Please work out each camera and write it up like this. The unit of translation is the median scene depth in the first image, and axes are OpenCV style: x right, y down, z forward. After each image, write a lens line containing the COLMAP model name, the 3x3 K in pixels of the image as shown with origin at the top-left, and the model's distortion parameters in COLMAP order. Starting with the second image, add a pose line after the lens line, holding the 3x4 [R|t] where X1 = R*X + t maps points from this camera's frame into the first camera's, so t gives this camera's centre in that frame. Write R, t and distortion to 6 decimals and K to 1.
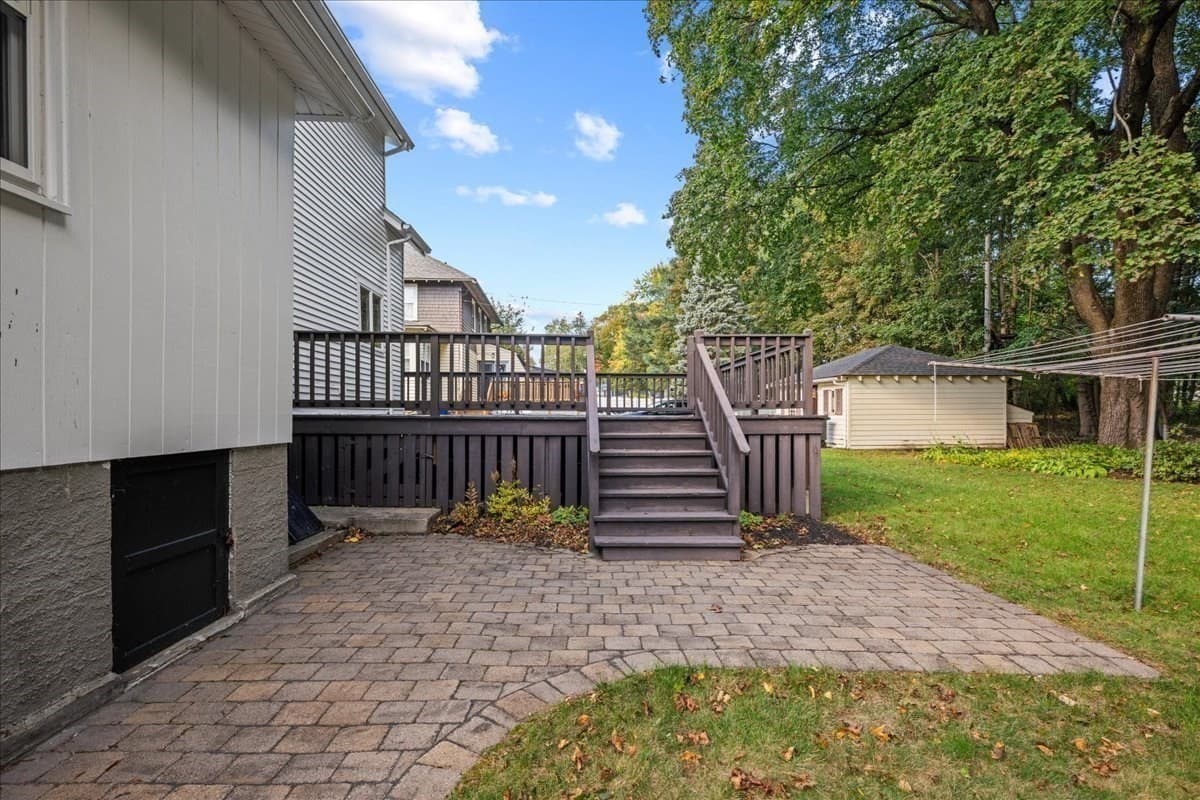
lens RADIAL K [[533.9, 0, 587.8], [0, 533.9, 426.0], [0, 0, 1]] dist [-0.004775, -0.001651]
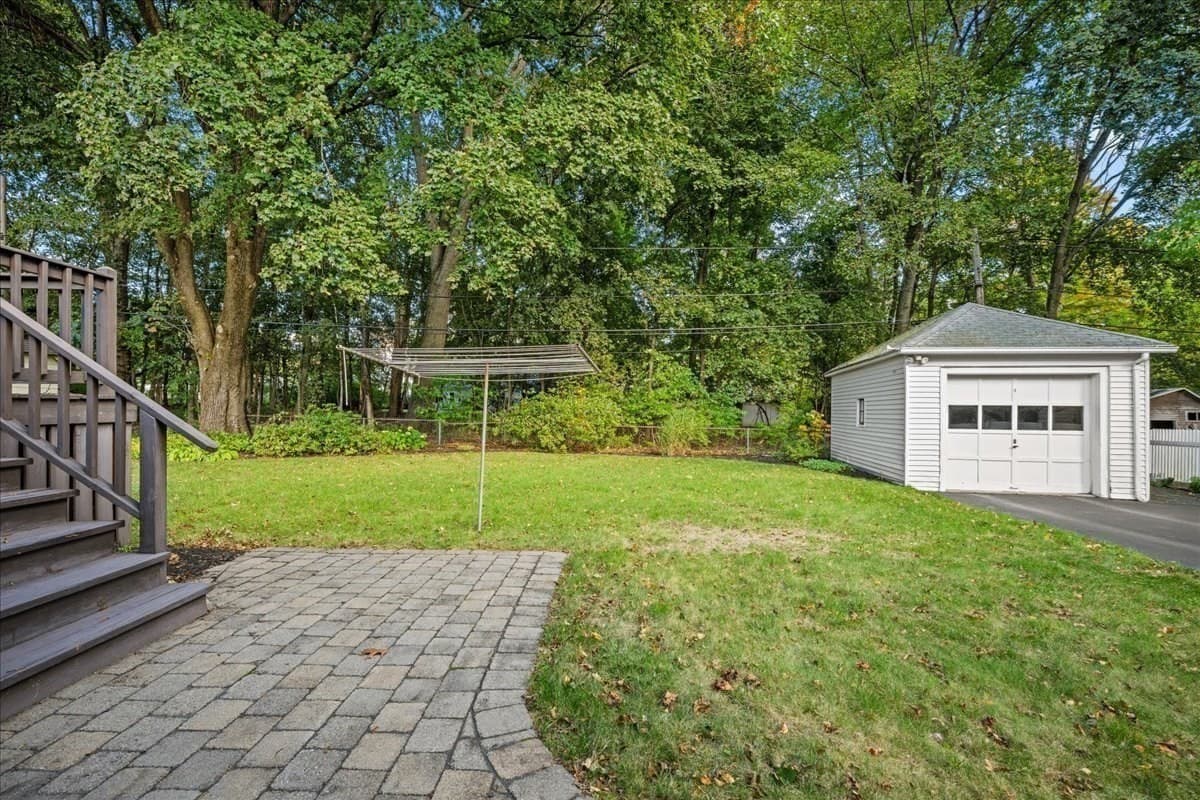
lens RADIAL K [[553.0, 0, 595.7], [0, 553.0, 393.9], [0, 0, 1]] dist [0.018414, -0.000957]
pose [[0.002883, 0.030309, 0.999536, -0.435238], [0.012324, 0.999464, -0.030342, 0.010263], [-0.999920, 0.012406, 0.002508, 0.554308]]
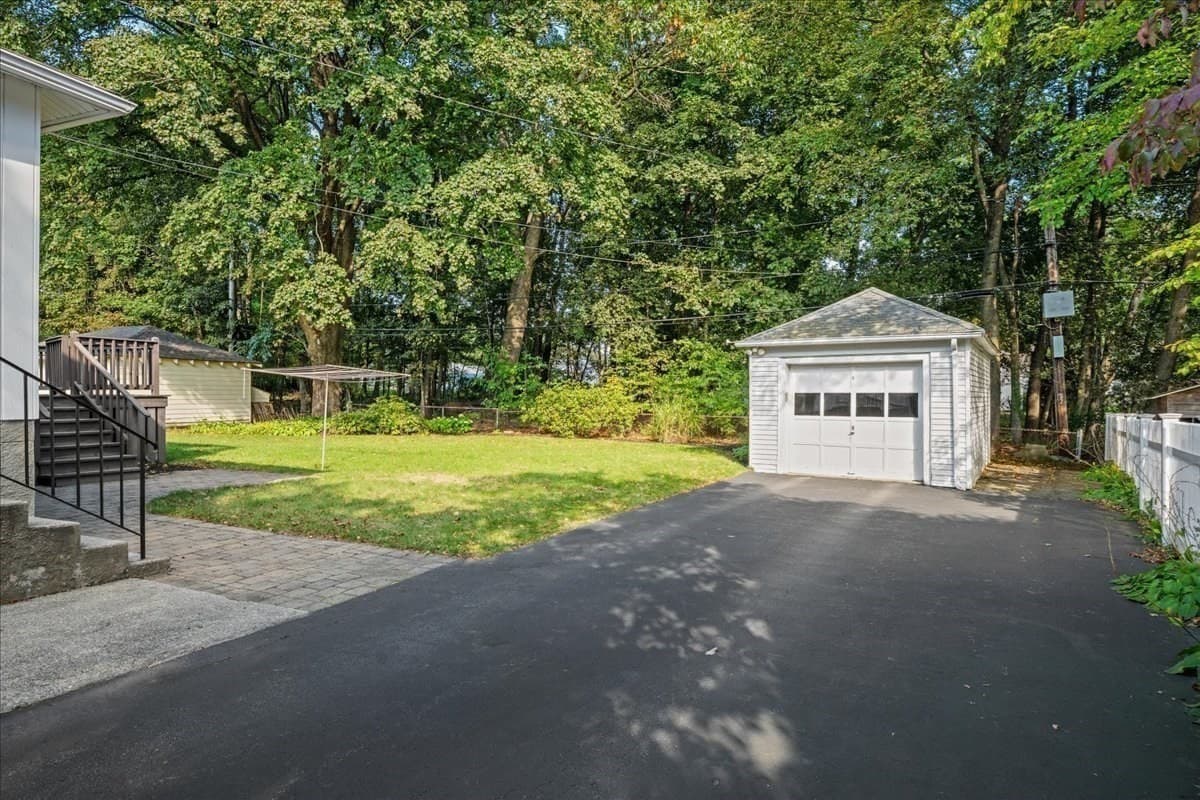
lens RADIAL K [[676.2, 0, 605.0], [0, 676.2, 396.3], [0, 0, 1]] dist [0.023679, 0.000094]
pose [[0.392900, 0.001655, 0.919580, -1.156397], [0.016188, 0.999831, -0.008716, 0.029961], [-0.919439, 0.018311, 0.392807, -1.253099]]
